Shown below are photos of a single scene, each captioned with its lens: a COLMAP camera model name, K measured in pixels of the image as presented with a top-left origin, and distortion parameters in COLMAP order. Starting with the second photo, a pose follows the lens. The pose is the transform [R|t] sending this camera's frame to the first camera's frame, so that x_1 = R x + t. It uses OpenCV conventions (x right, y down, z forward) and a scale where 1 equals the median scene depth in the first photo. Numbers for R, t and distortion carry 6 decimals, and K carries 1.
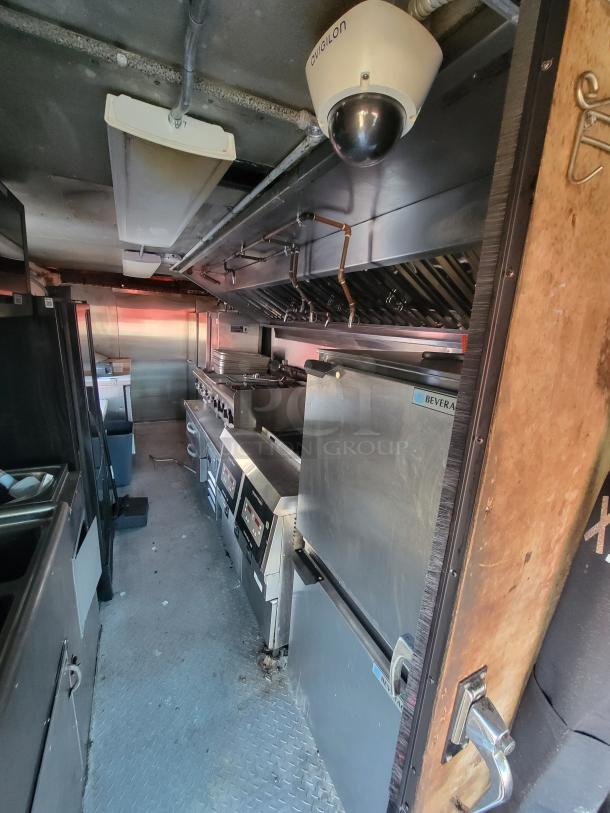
lens RADIAL K [[329.3, 0, 296.2], [0, 329.3, 403.9], [0, 0, 1]] dist [-0.004538, 0.001175]
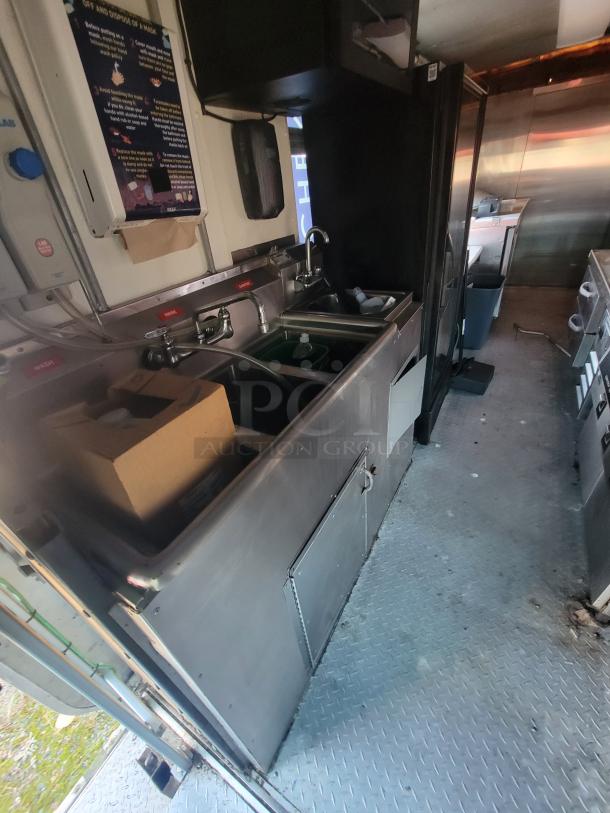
lens RADIAL K [[329.3, 0, 300.6], [0, 329.3, 408.4], [0, 0, 1]] dist [-0.004538, 0.001175]
pose [[0.523917, 0.363207, -0.770449, -0.015803], [-0.057649, 0.917574, 0.393362, 0.086181], [0.849816, -0.161674, 0.501671, 0.134079]]
